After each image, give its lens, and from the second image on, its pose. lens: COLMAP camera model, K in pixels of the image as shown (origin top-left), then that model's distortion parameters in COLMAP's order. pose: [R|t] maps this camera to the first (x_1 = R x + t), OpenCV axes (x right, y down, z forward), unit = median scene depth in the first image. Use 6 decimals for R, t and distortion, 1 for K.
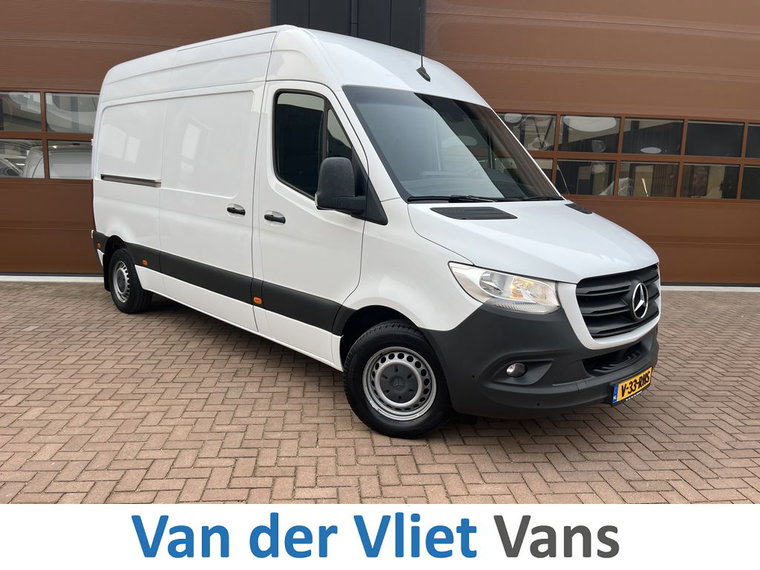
lens RADIAL K [[602.3, 0, 380.7], [0, 602.3, 290.2], [0, 0, 1]] dist [0.056654, -0.081582]
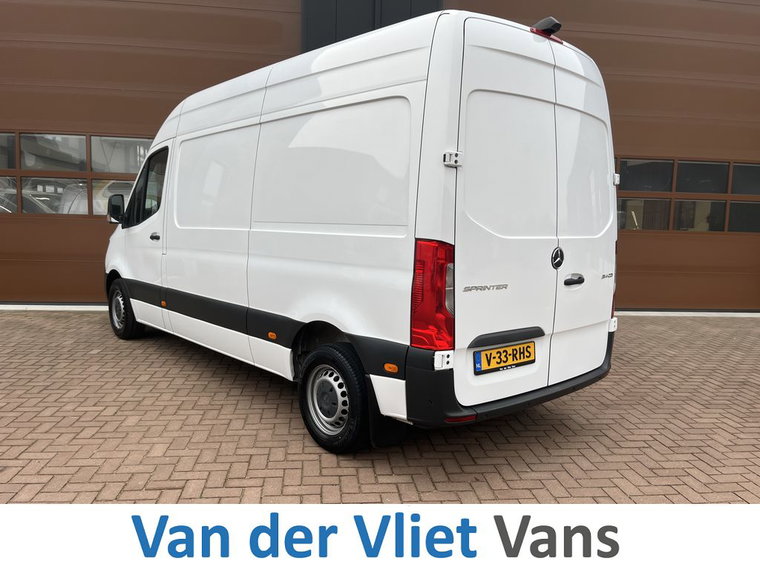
lens RADIAL K [[602.3, 0, 381.2], [0, 602.3, 291.9], [0, 0, 1]] dist [0.056654, -0.081582]
pose [[0.999800, -0.005523, 0.019196, -0.093129], [0.006477, 0.998727, -0.050020, 0.015175], [-0.018895, 0.050135, 0.998564, -0.129580]]
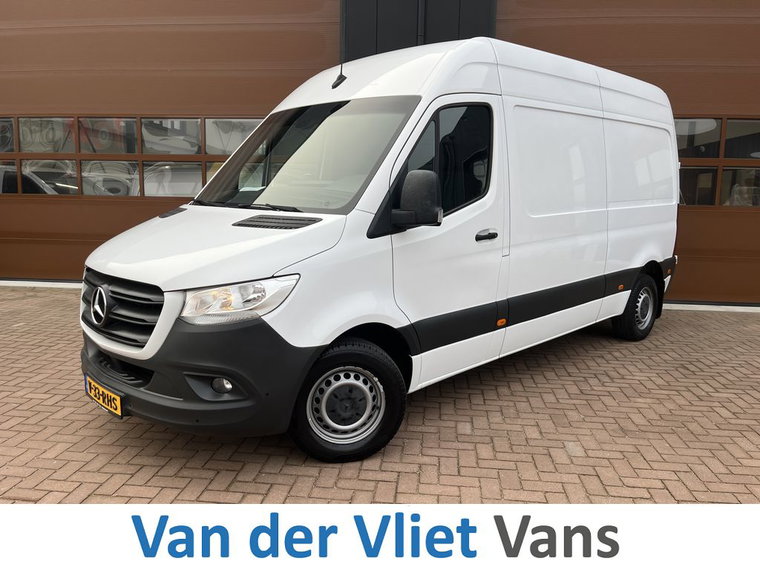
lens RADIAL K [[602.3, 0, 369.2], [0, 602.3, 289.3], [0, 0, 1]] dist [0.056654, -0.081582]
pose [[0.978037, 0.017425, -0.207700, 0.140021], [-0.022273, 0.999531, -0.021026, -0.004998], [0.207236, 0.025190, 0.977967, 0.040854]]
